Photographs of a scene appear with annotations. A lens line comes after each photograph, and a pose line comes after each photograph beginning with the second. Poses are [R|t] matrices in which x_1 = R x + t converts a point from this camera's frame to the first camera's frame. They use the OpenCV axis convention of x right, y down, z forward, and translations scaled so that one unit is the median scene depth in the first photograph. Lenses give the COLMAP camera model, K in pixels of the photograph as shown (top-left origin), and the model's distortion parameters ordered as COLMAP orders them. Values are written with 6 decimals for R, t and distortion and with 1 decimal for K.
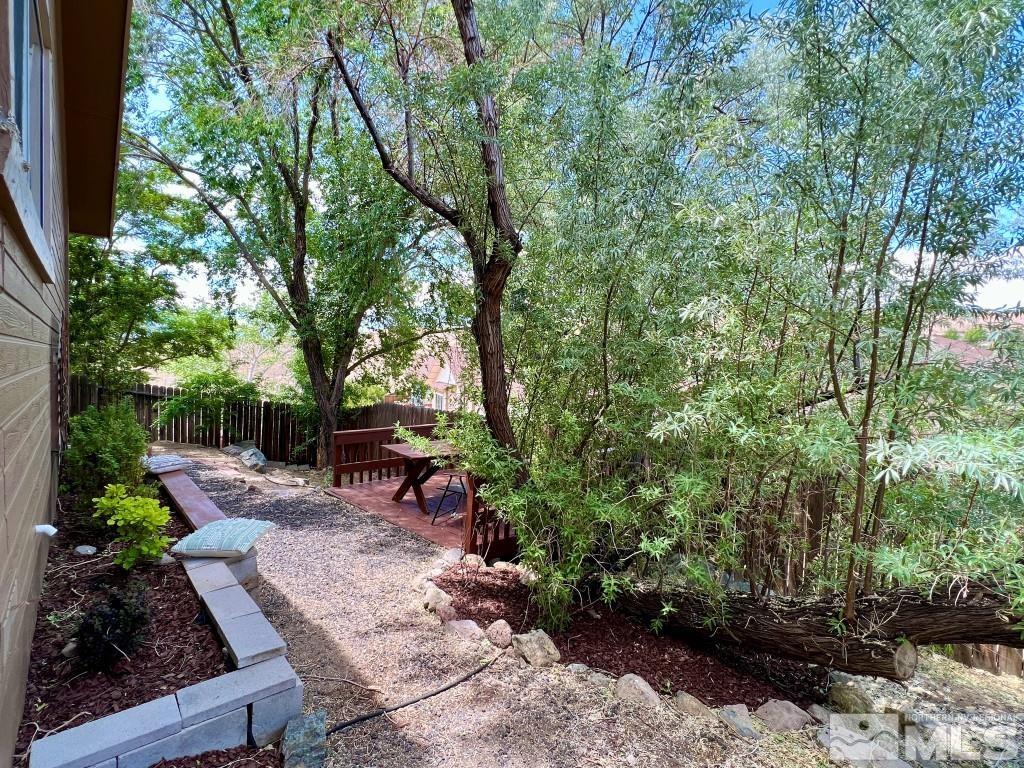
lens RADIAL K [[481.3, 0, 513.3], [0, 481.3, 384.9], [0, 0, 1]] dist [0.000452, -0.000422]
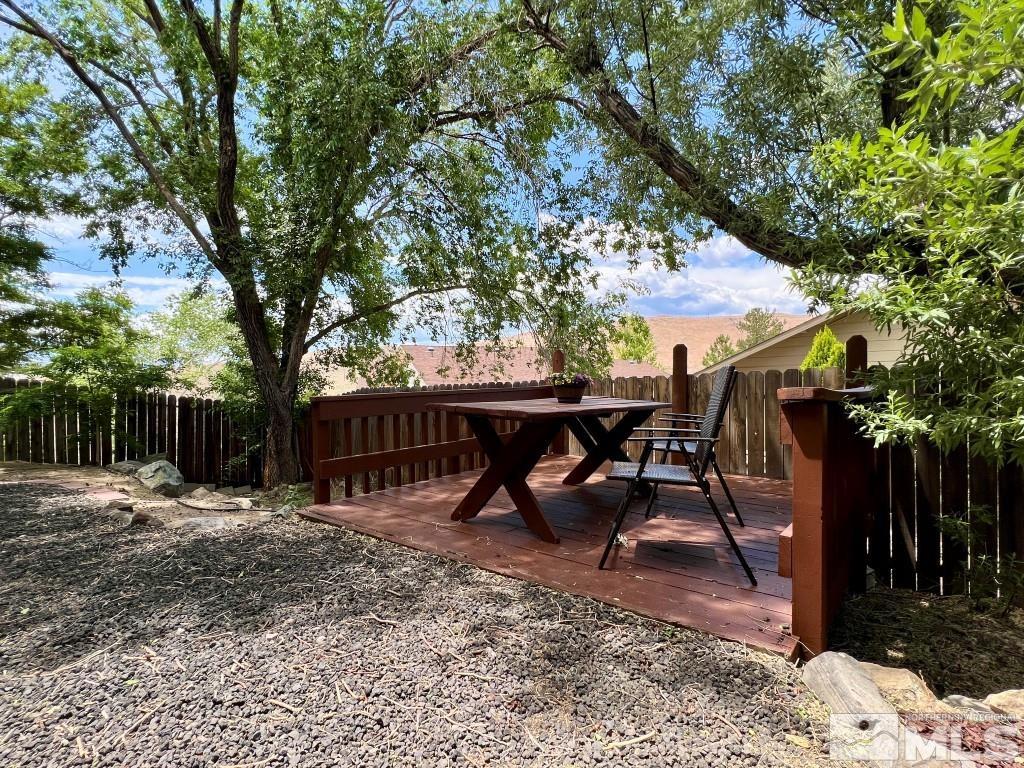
lens RADIAL K [[481.3, 0, 510.4], [0, 481.3, 385.5], [0, 0, 1]] dist [0.000452, -0.000422]
pose [[0.992510, -0.049460, 0.111703, -0.133338], [0.052978, 0.998182, -0.028754, 0.067808], [-0.110077, 0.034456, 0.993326, 0.283103]]
